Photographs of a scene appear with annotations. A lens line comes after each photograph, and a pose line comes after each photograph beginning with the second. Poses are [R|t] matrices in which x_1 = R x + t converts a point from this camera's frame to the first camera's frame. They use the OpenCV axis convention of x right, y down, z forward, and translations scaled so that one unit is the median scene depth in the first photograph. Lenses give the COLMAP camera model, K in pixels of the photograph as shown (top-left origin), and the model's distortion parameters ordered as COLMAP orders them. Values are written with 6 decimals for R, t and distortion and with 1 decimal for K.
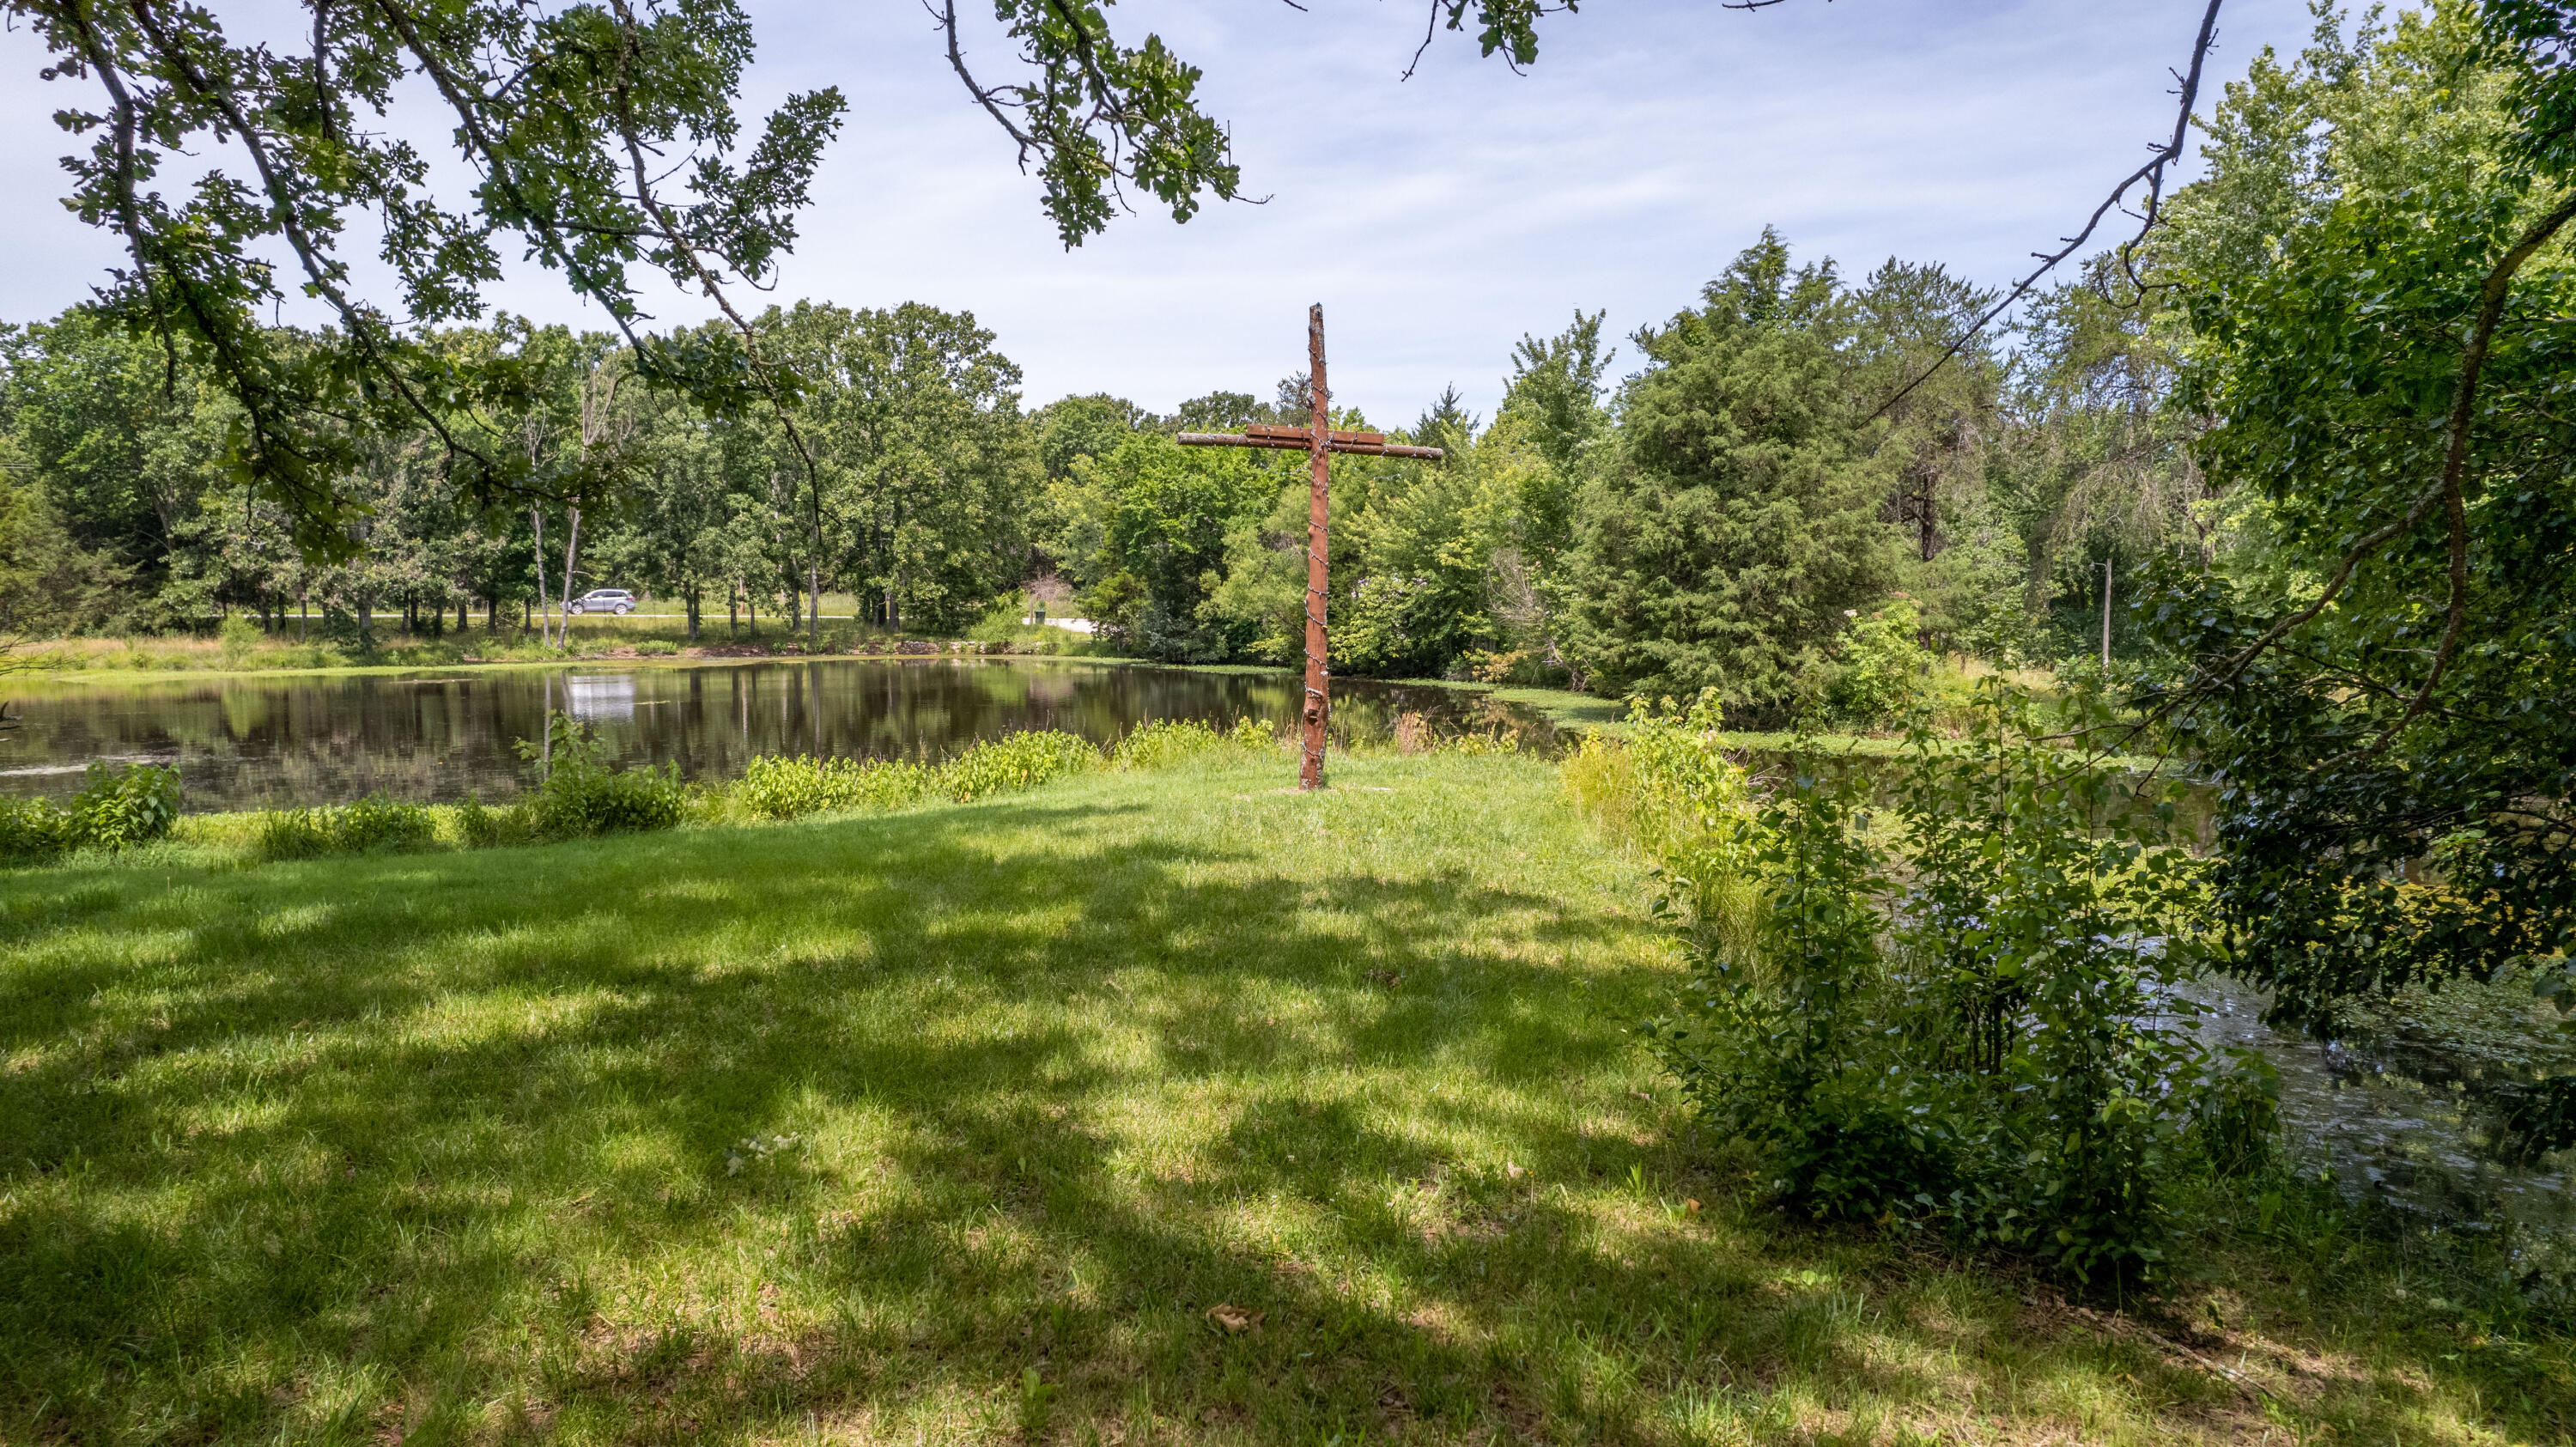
lens RADIAL K [[1681.6, 0, 1288.0], [0, 1681.6, 723.5], [0, 0, 1]] dist [-0.090937, 0.108283]
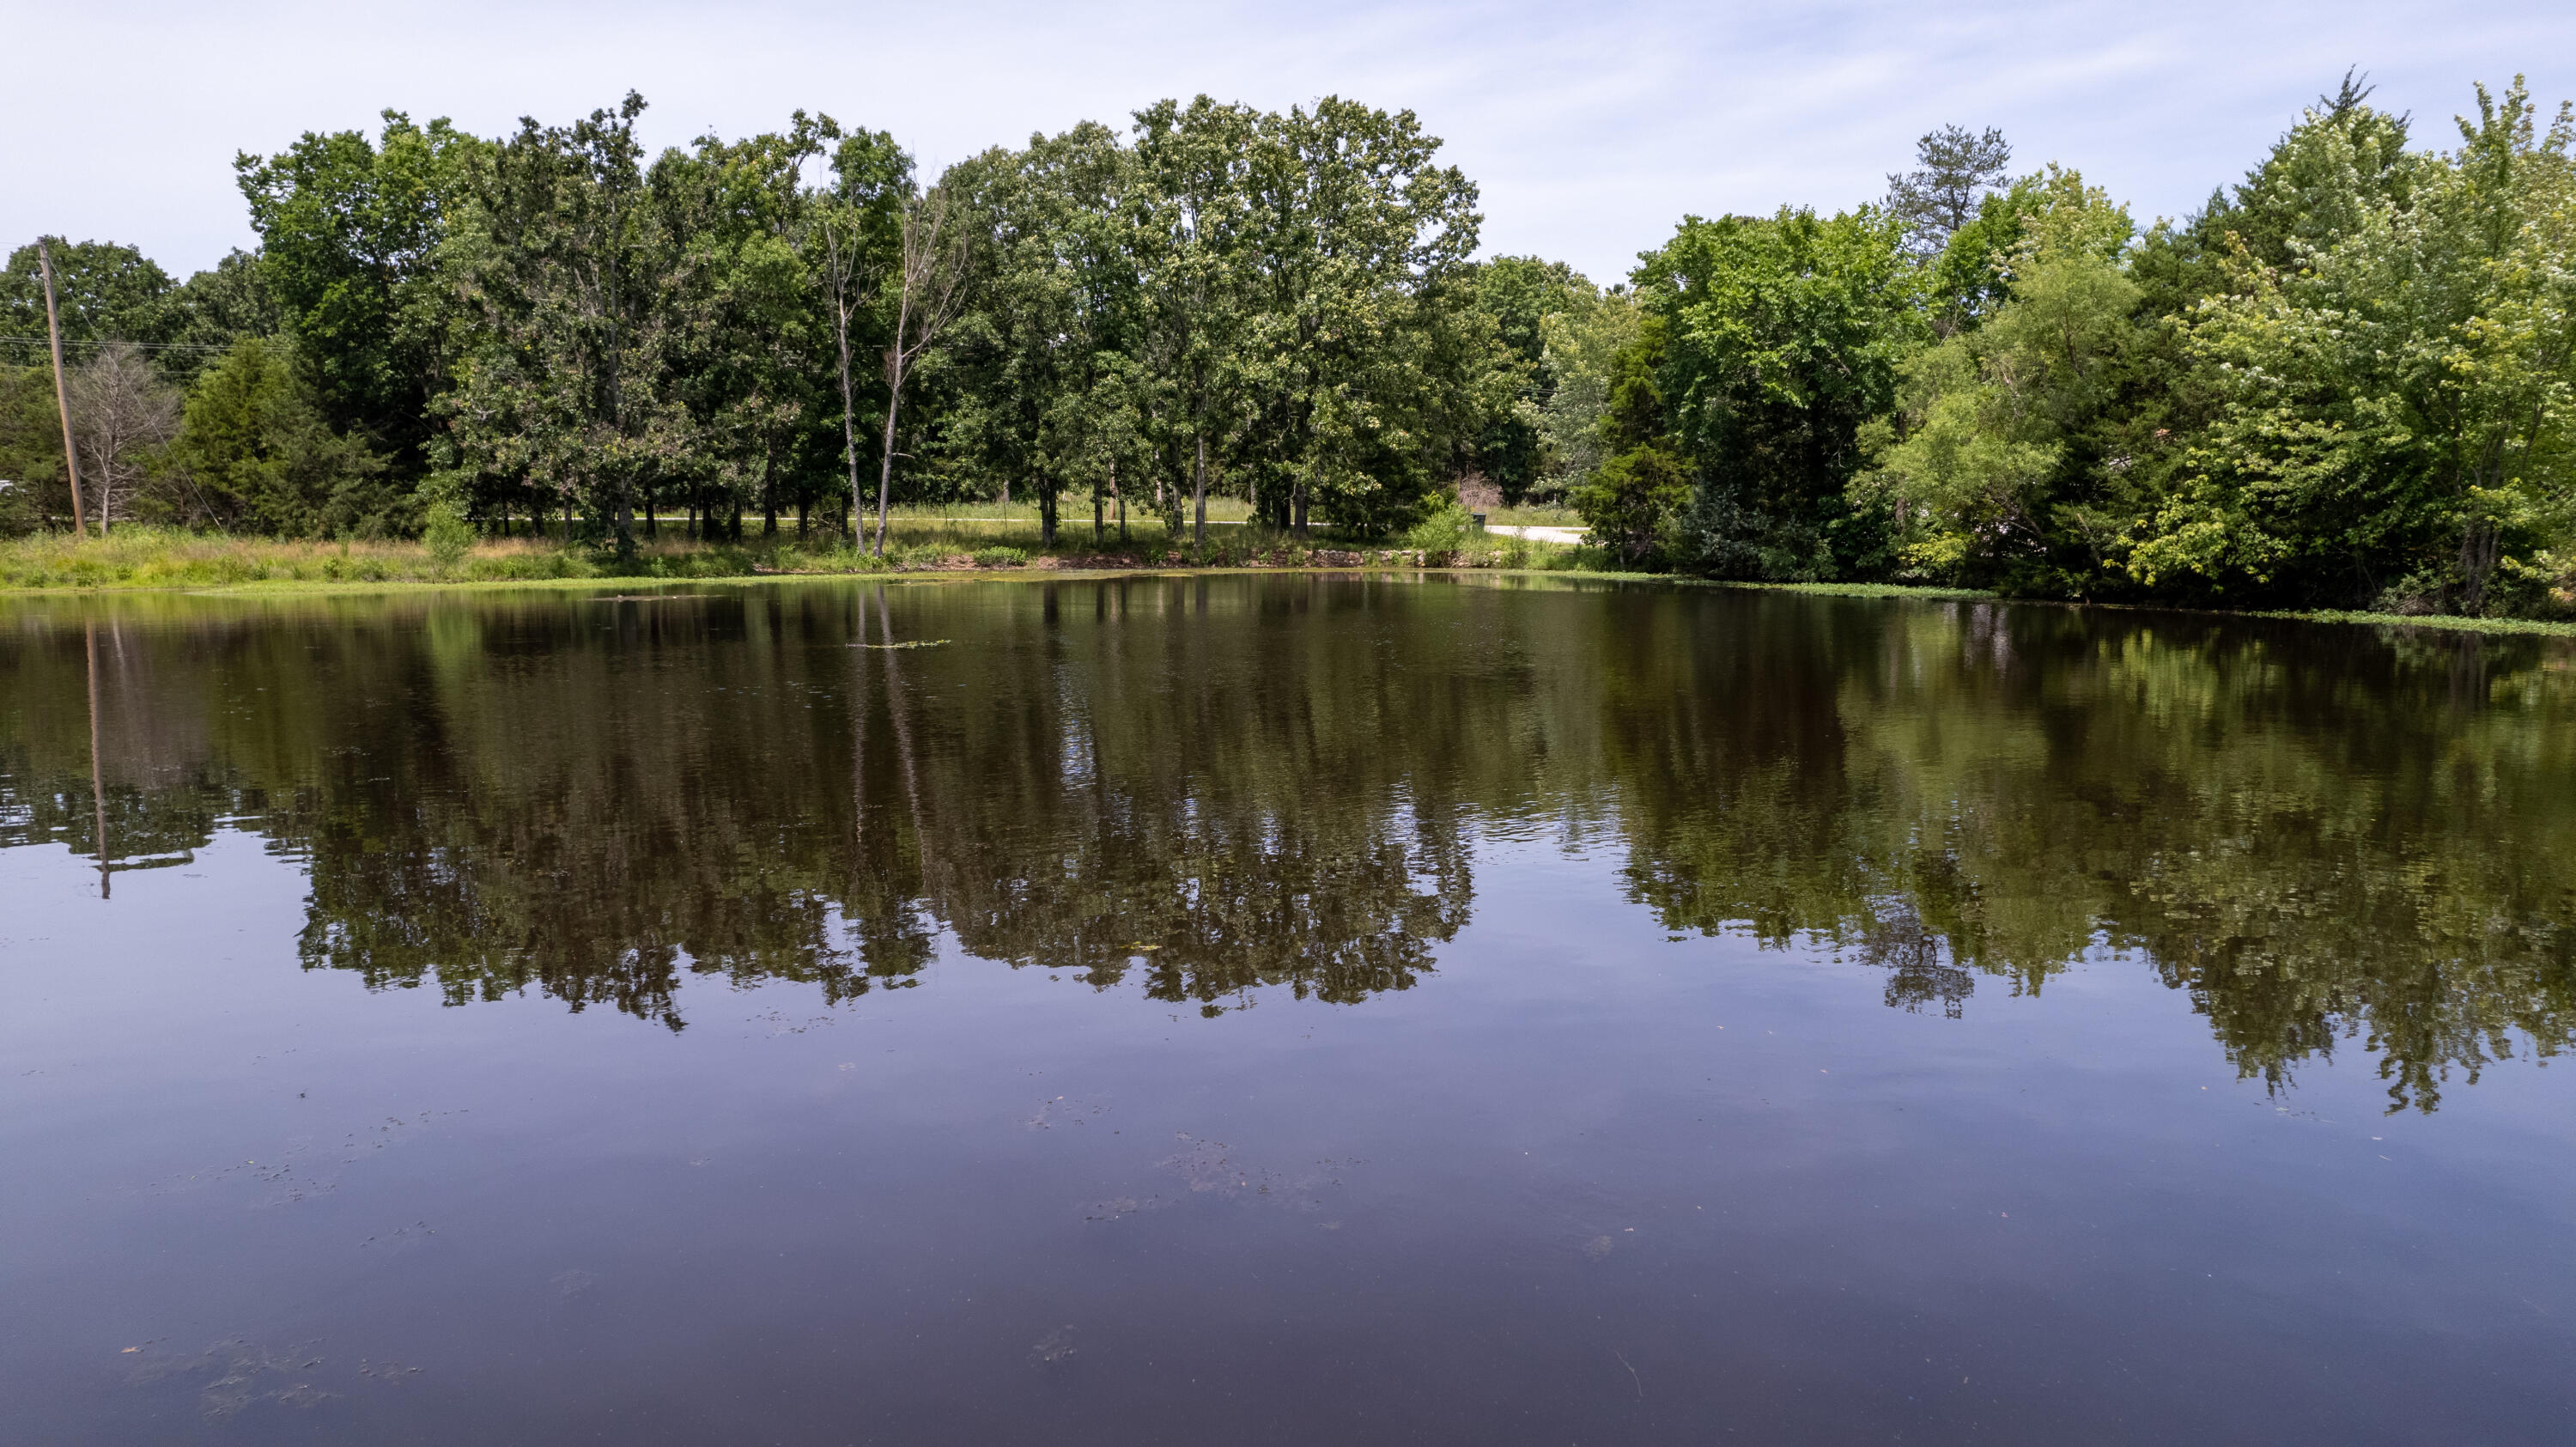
lens RADIAL K [[1656.8, 0, 1299.8], [0, 1656.8, 726.9], [0, 0, 1]] dist [-0.064957, 0.069745]
pose [[0.978664, 0.022971, -0.204178, -0.092148], [-0.012958, 0.998653, 0.050241, -0.007431], [0.205057, -0.046523, 0.977644, 0.293496]]
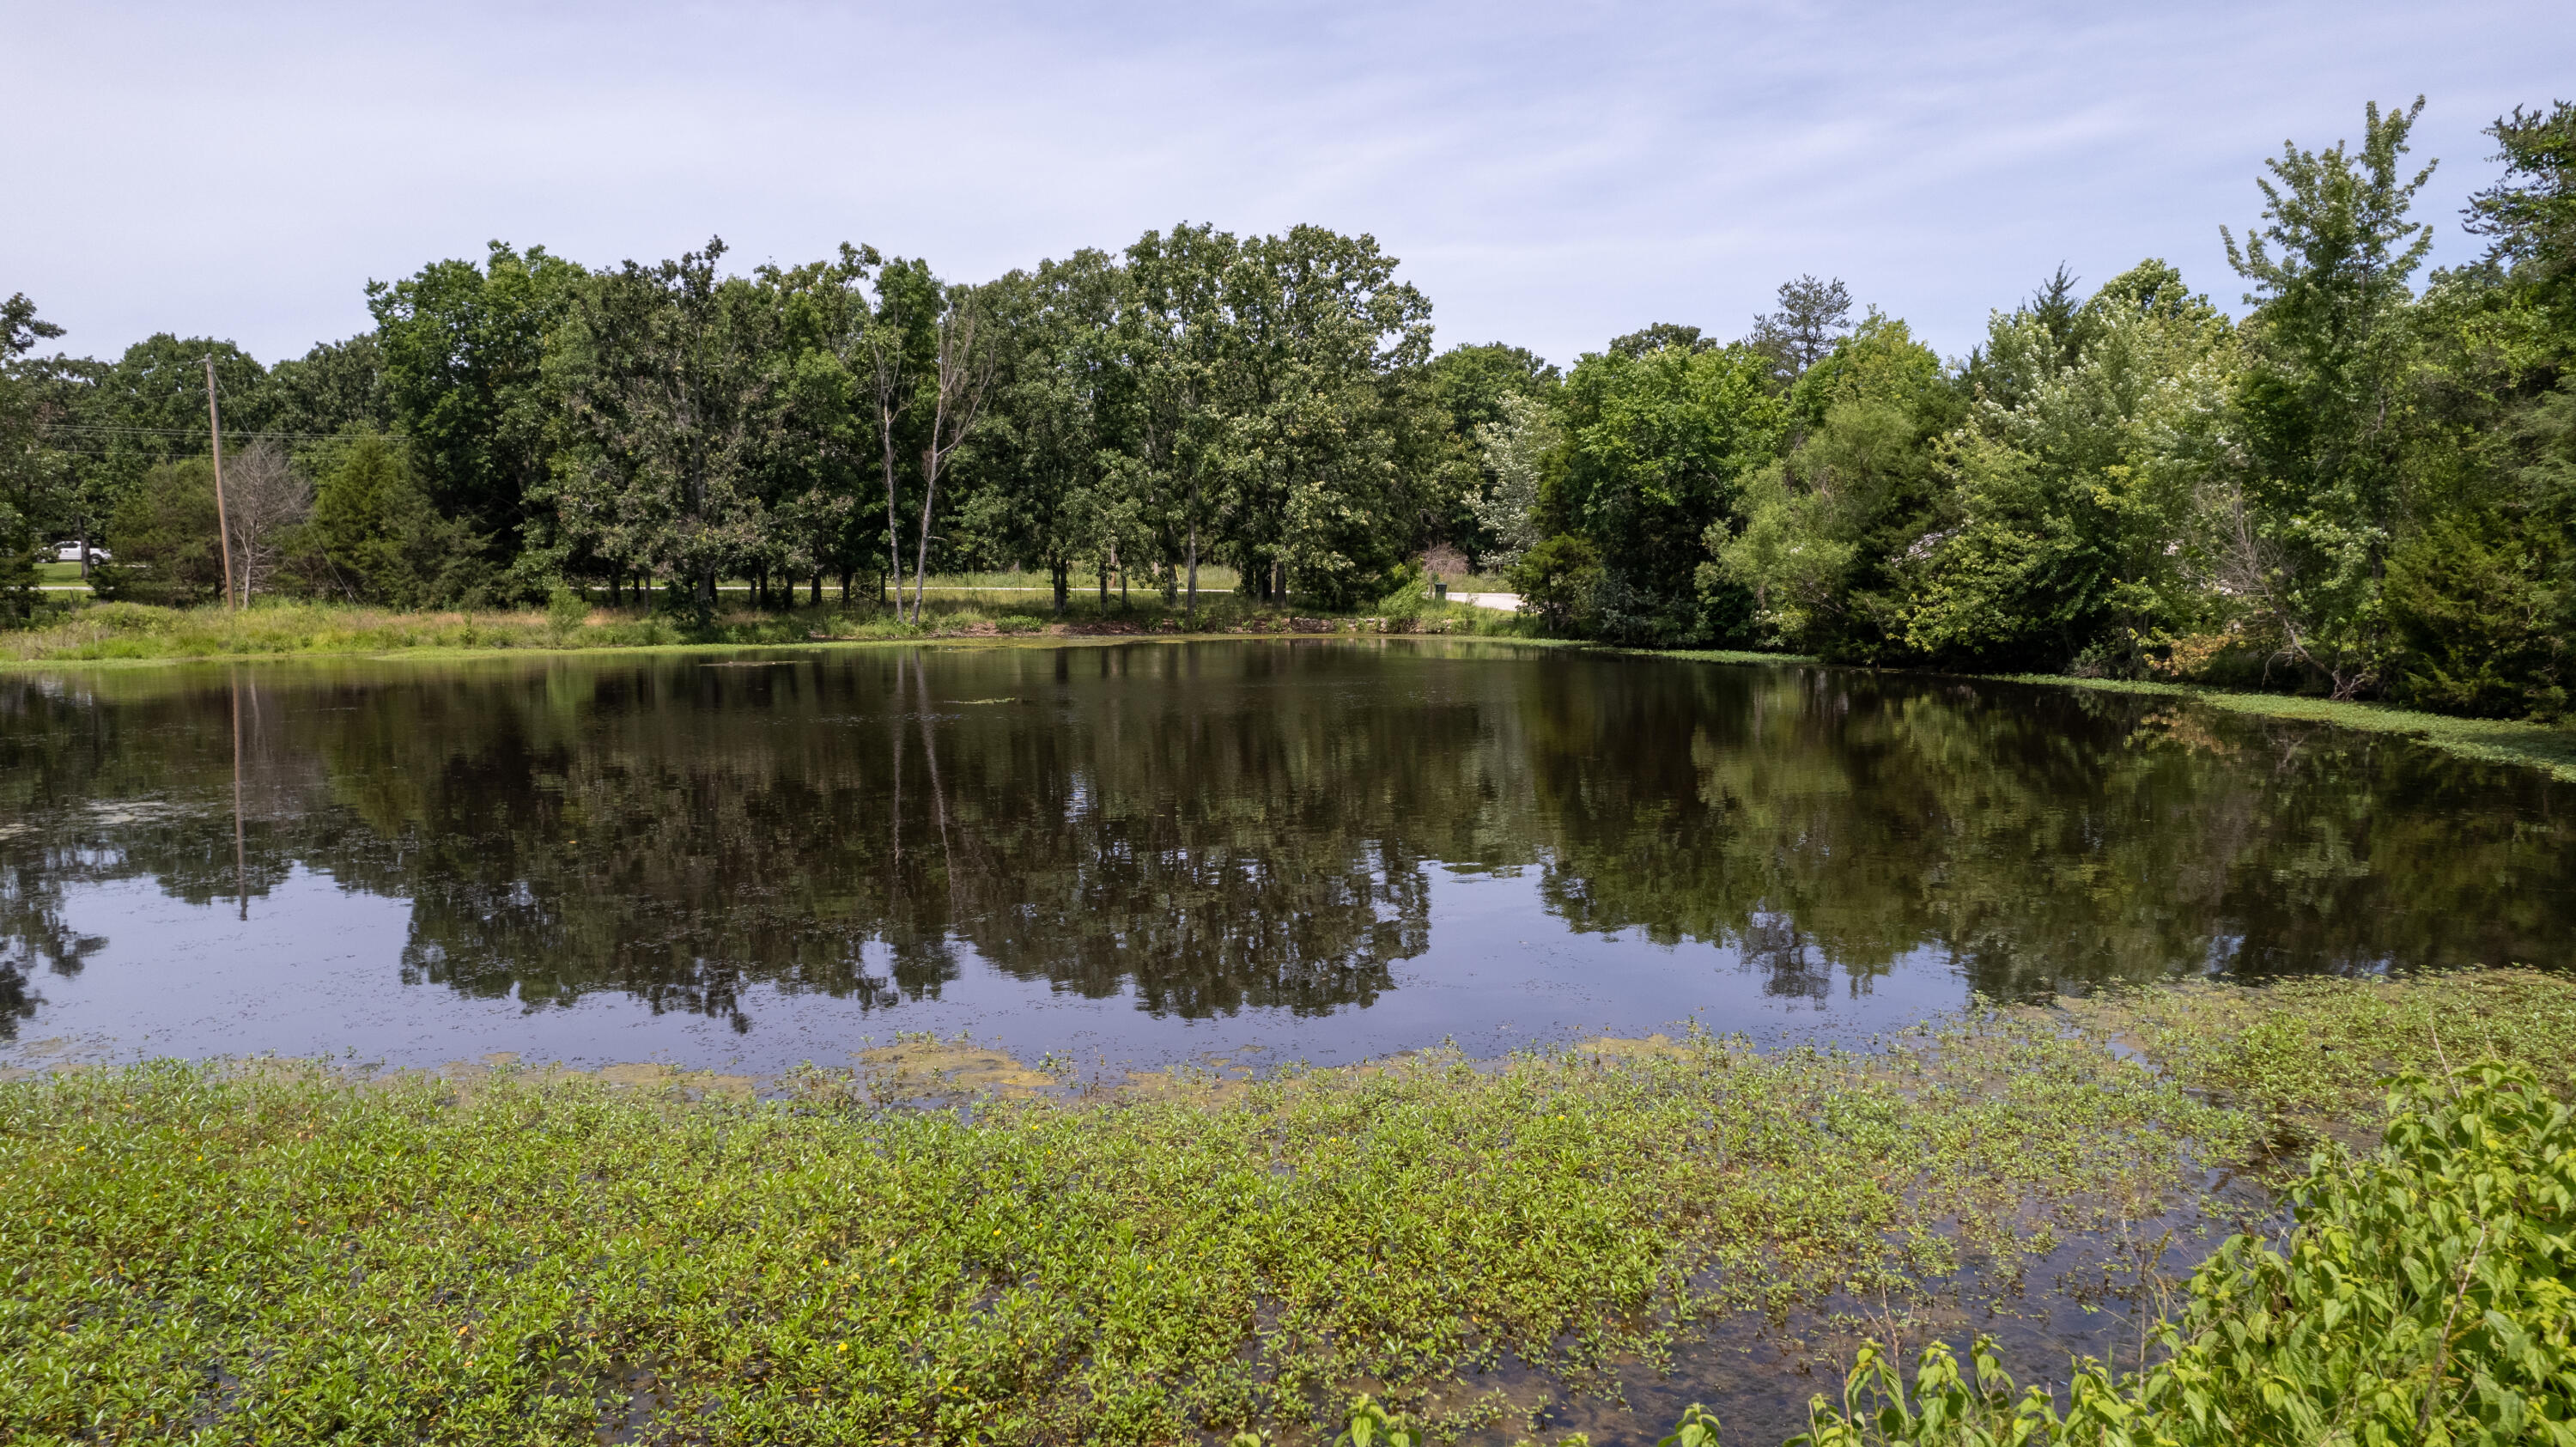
lens RADIAL K [[1656.8, 0, 1299.8], [0, 1656.8, 726.9], [0, 0, 1]] dist [-0.064957, 0.069745]
pose [[0.979338, 0.016132, -0.201588, -0.057723], [-0.012979, 0.999772, 0.016951, -0.007987], [0.201815, -0.013984, 0.979324, 0.176032]]
